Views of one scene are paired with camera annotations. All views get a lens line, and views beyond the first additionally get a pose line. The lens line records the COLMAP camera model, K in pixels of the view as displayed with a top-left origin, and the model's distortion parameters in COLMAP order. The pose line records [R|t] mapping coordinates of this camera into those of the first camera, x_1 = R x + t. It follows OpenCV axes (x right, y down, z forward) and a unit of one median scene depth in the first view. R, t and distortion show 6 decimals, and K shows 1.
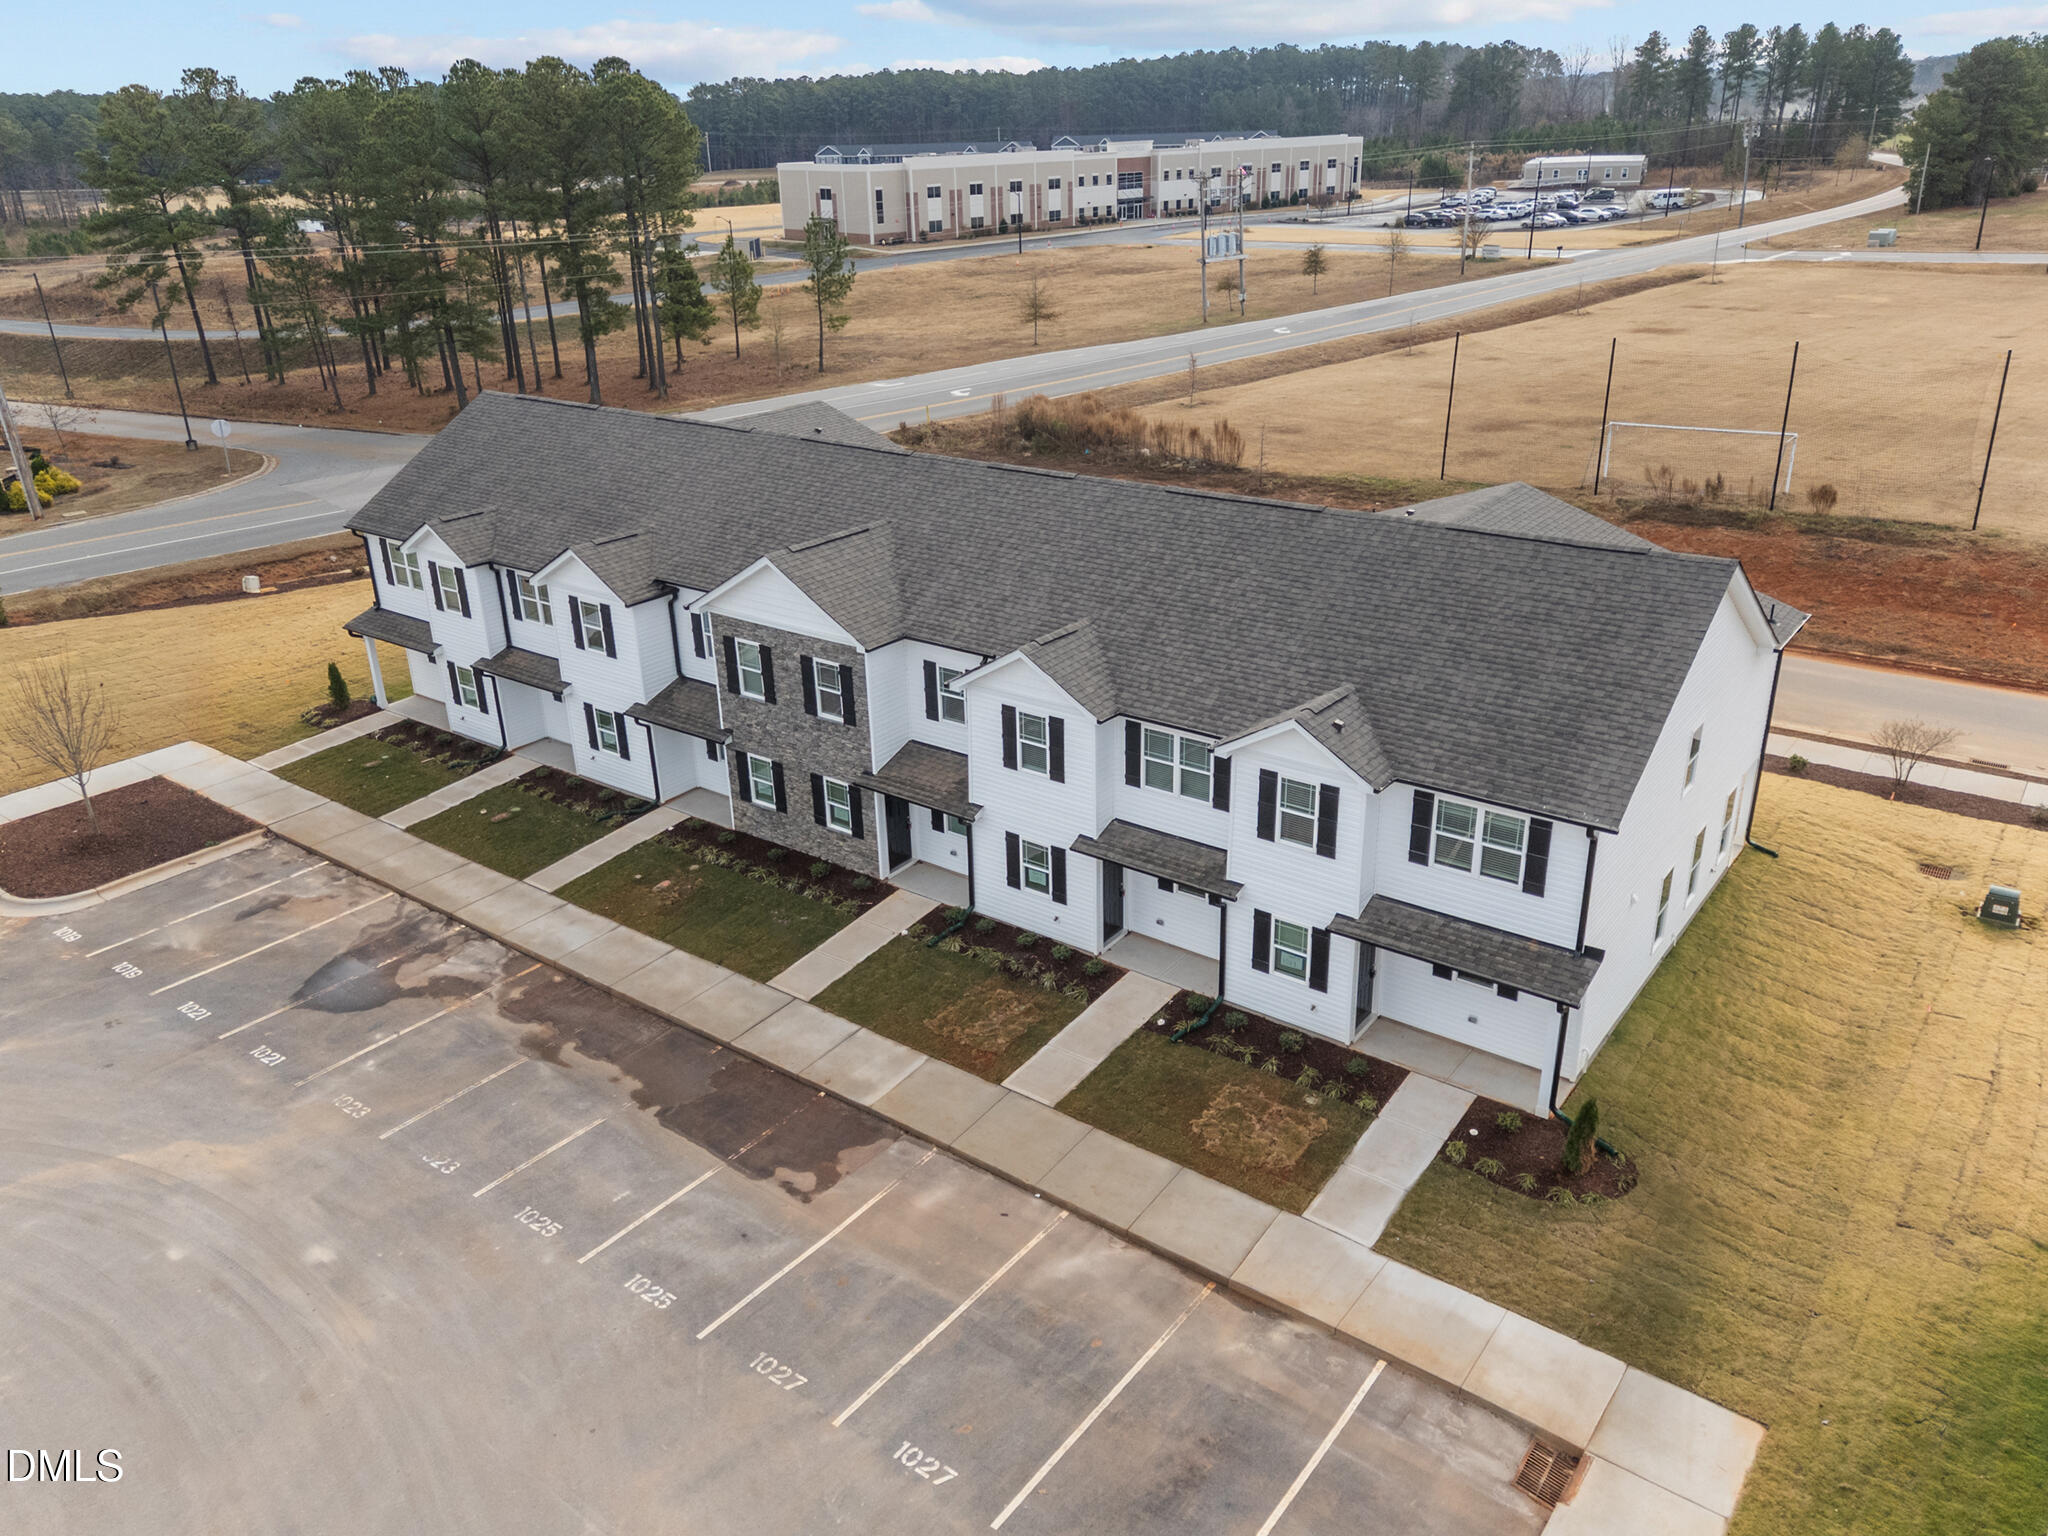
lens RADIAL K [[1511.7, 0, 1024.0], [0, 1511.7, 768.0], [0, 0, 1]] dist [-0.007086, 0.204468]
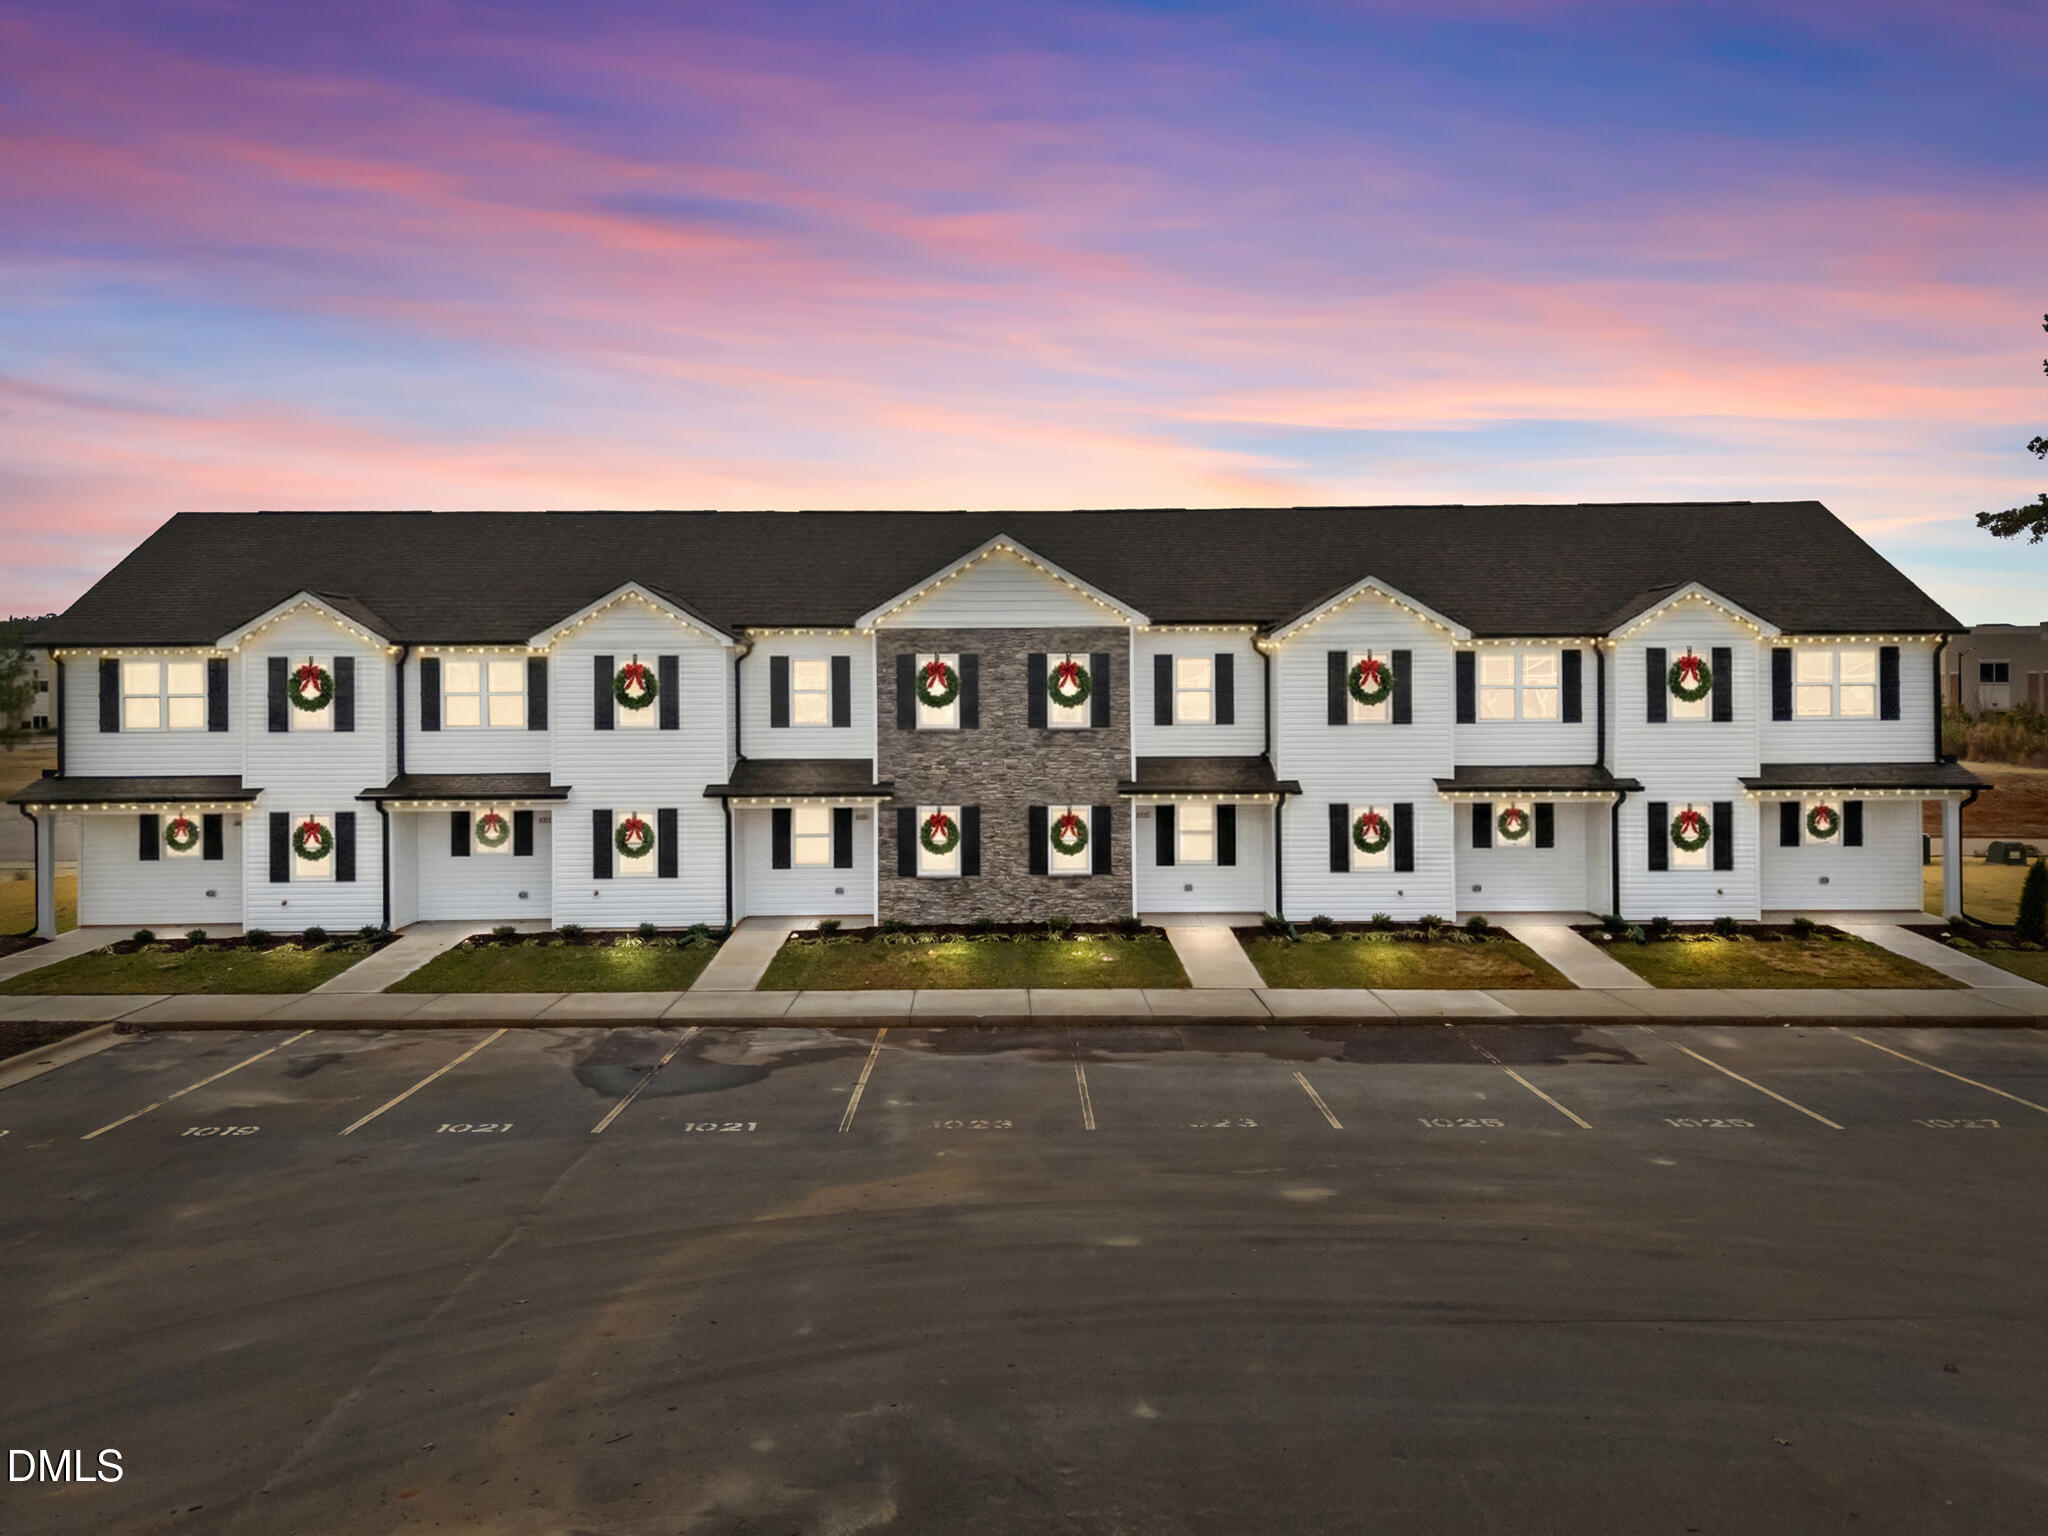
lens RADIAL K [[1511.7, 0, 1024.0], [0, 1511.7, 768.0], [0, 0, 1]] dist [-0.007086, 0.204468]
pose [[0.803657, -0.022517, 0.594666, -0.640200], [0.225617, 0.936210, -0.269458, 0.206991], [-0.550665, 0.350719, 0.757472, 0.379659]]
